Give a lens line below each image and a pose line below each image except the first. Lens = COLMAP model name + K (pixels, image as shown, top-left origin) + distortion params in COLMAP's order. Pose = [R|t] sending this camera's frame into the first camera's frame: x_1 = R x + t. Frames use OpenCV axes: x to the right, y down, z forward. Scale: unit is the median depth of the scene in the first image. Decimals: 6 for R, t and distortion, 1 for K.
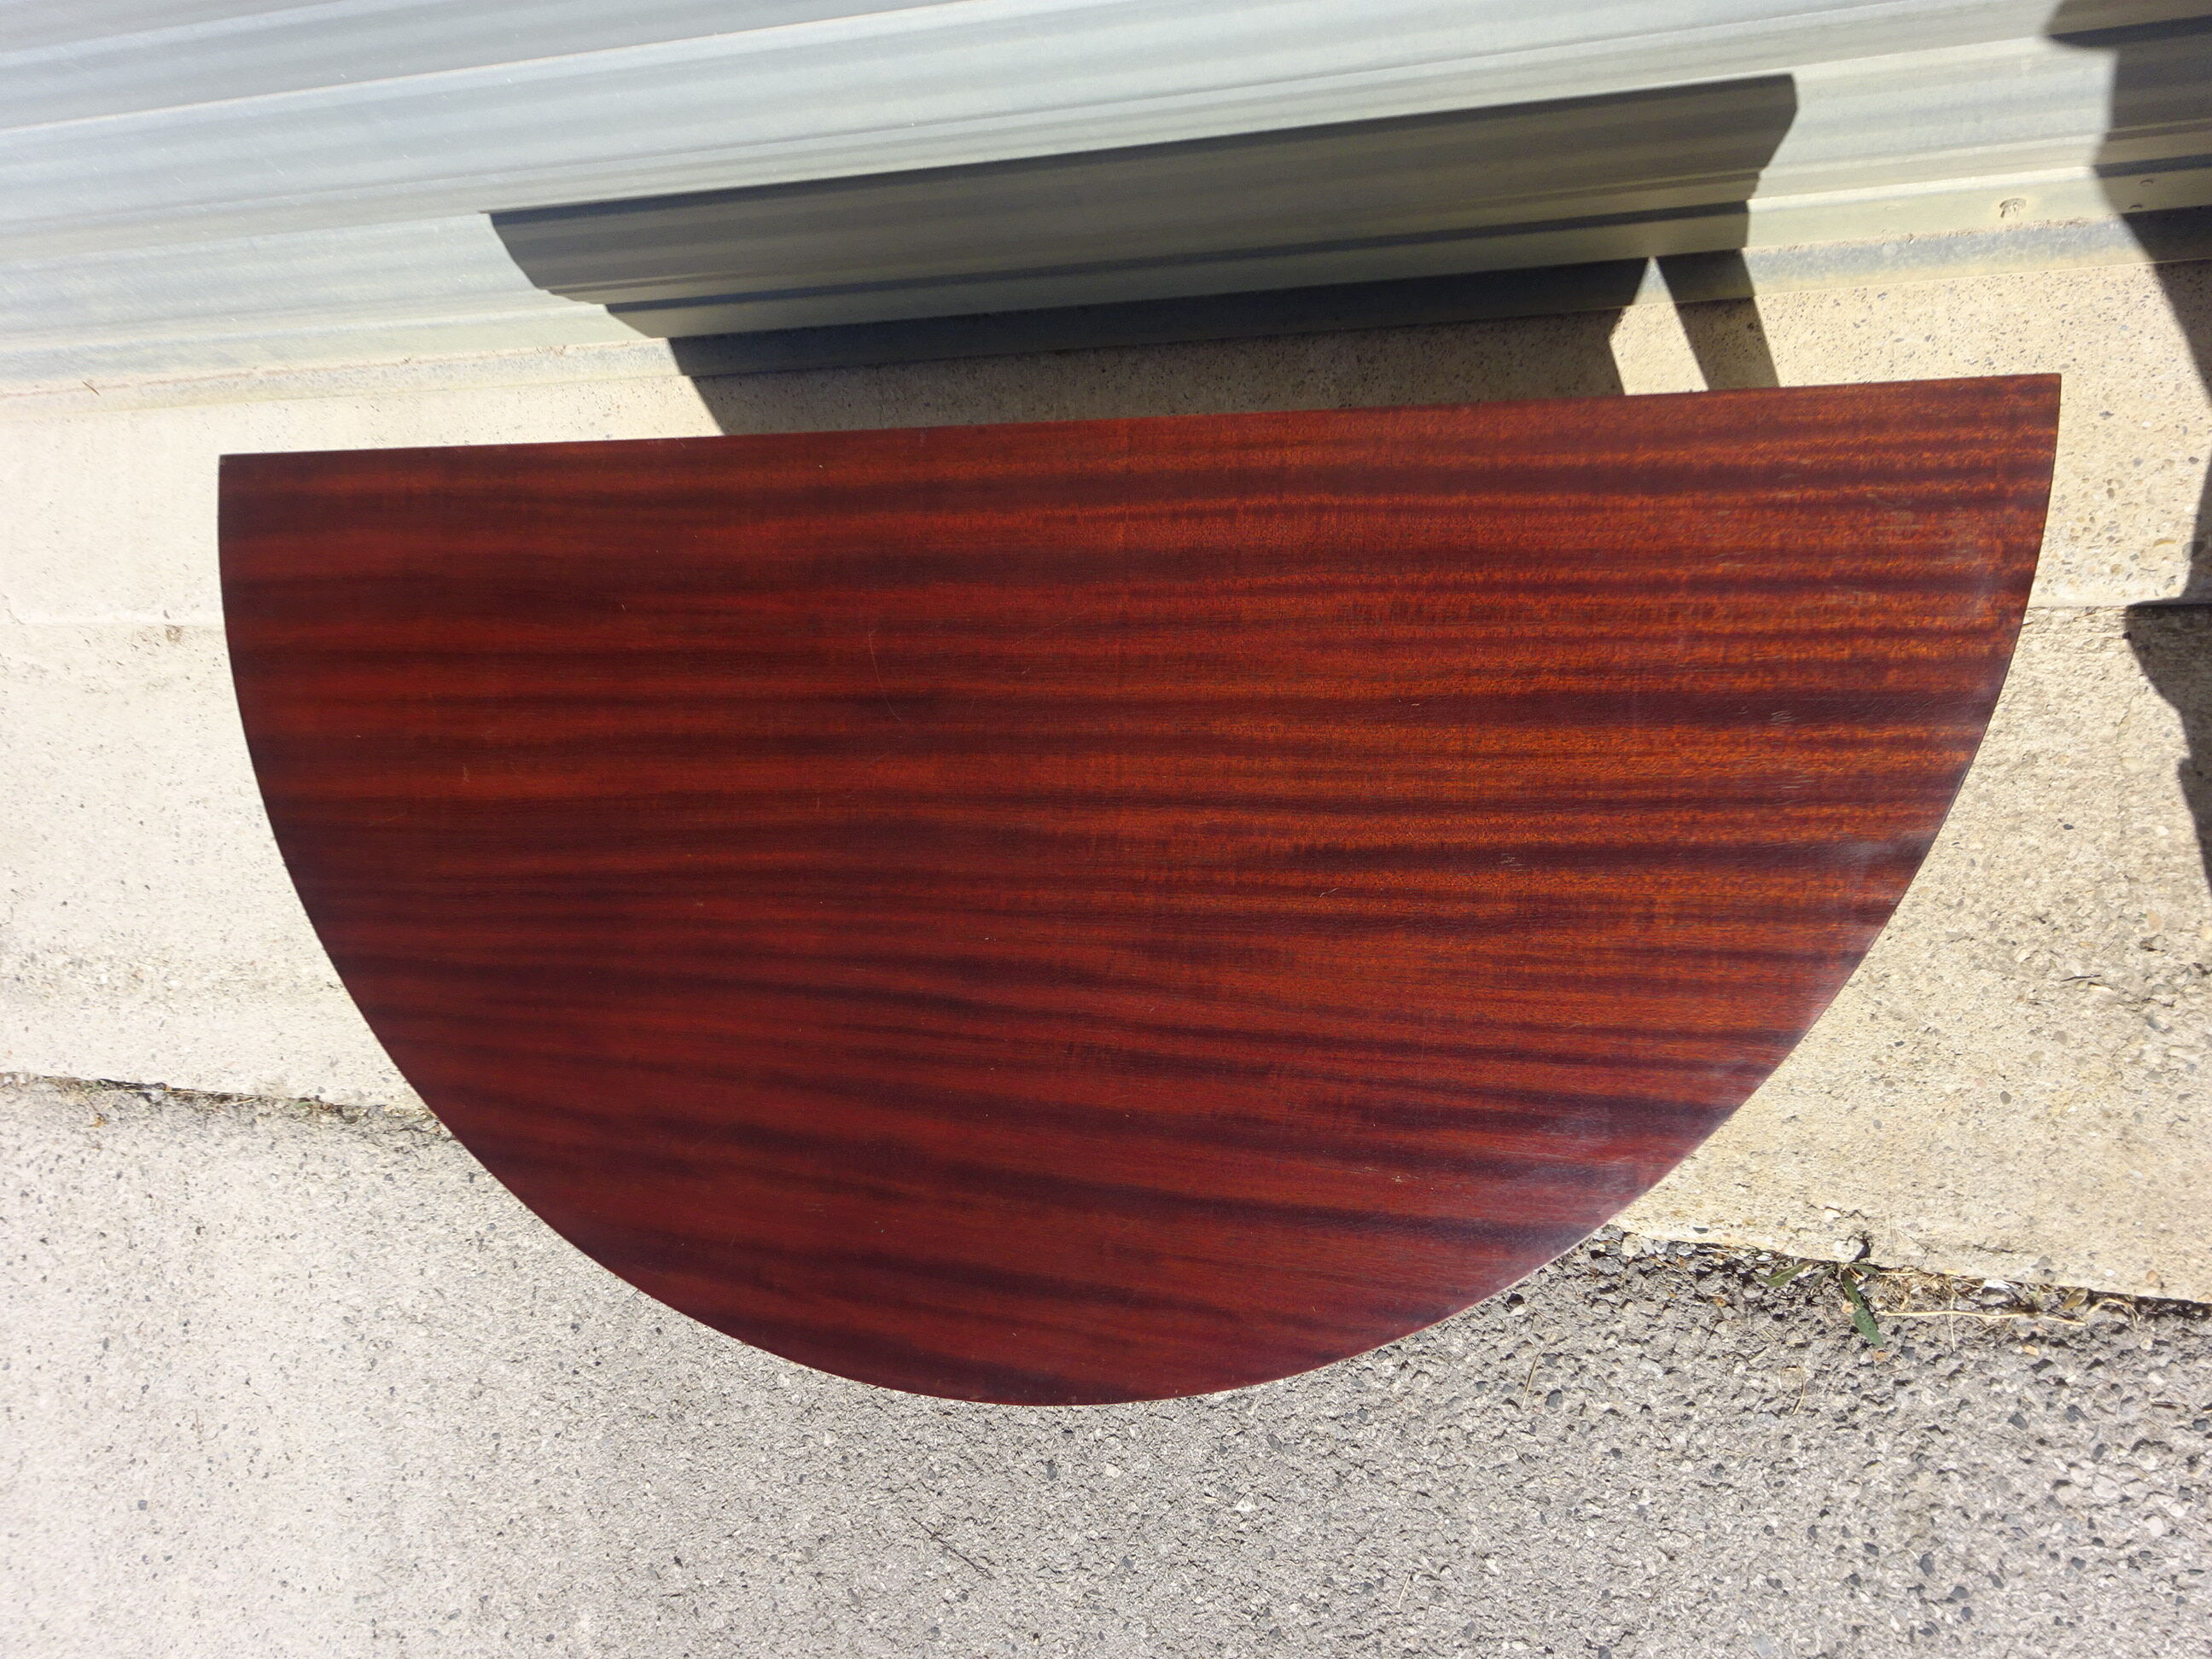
lens RADIAL K [[1633.2, 0, 1101.1], [0, 1633.2, 842.3], [0, 0, 1]] dist [0.010897, 0.010819]
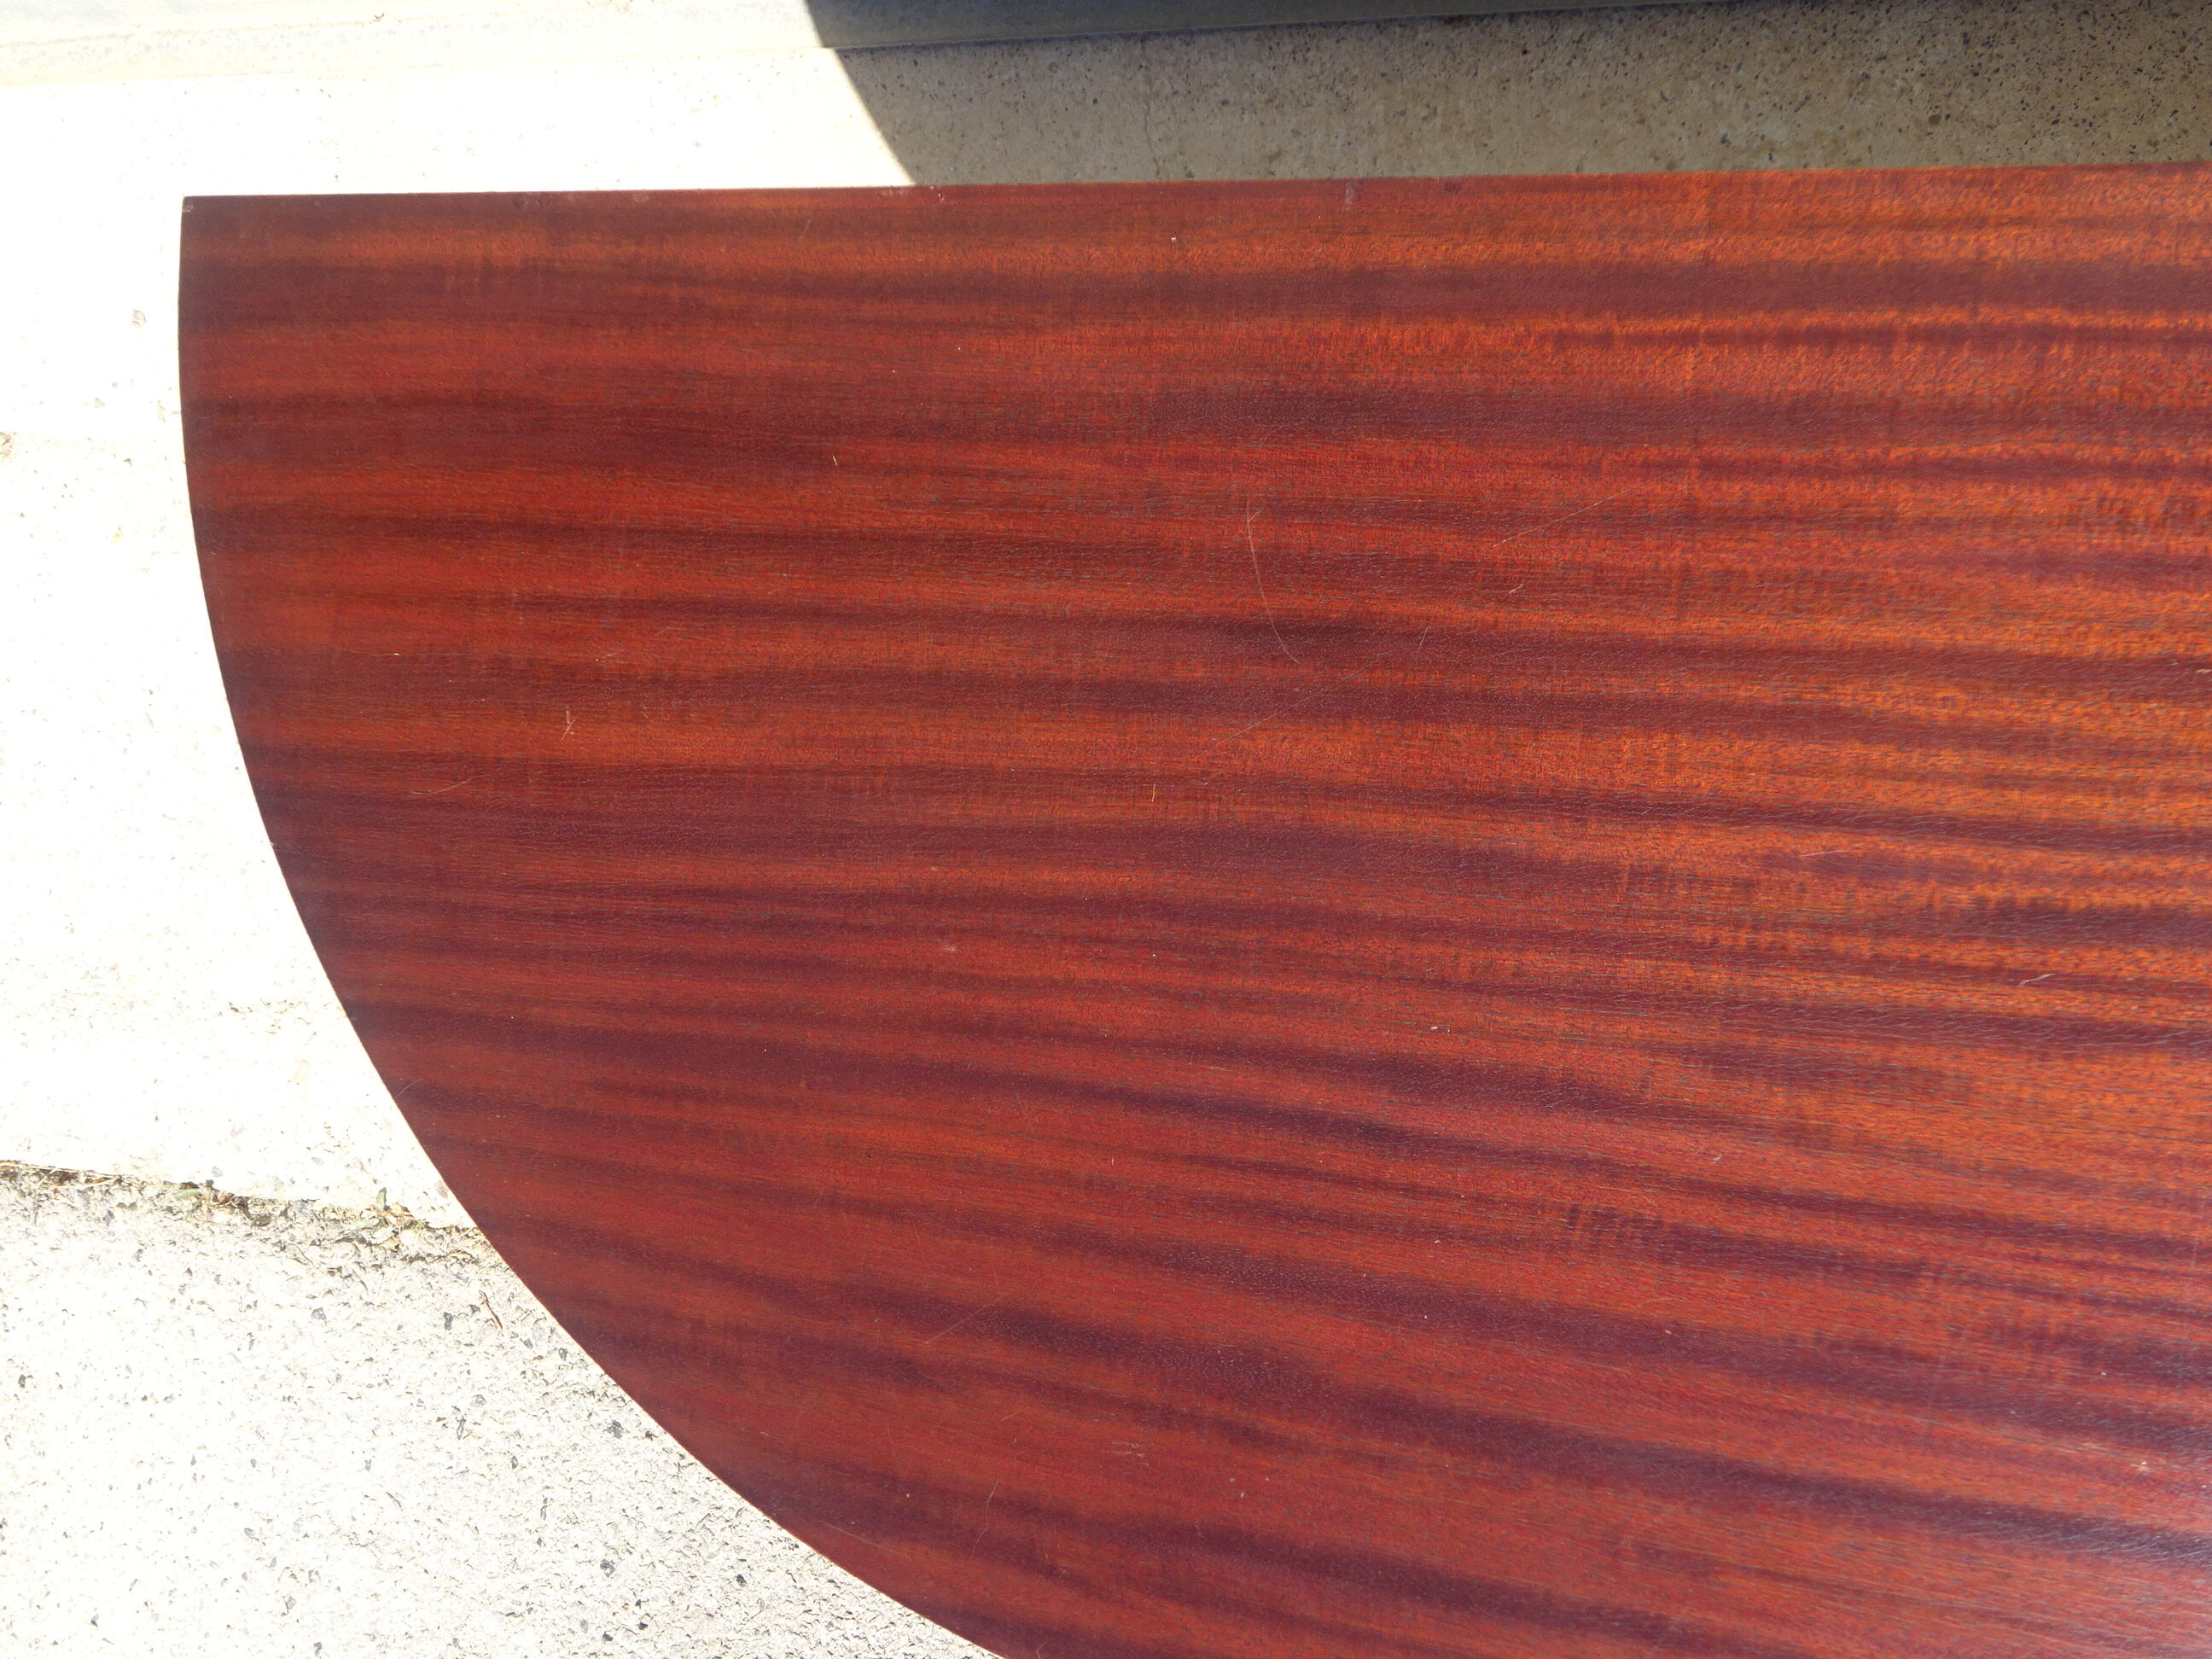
lens RADIAL K [[2631.1, 0, 1109.1], [0, 2631.1, 820.8], [0, 0, 1]] dist [0.016812, 0.000000]
pose [[0.997173, 0.031640, -0.068156, -0.123549], [-0.030027, 0.999247, 0.024565, -0.037559], [0.068882, -0.022449, 0.997372, 0.015771]]
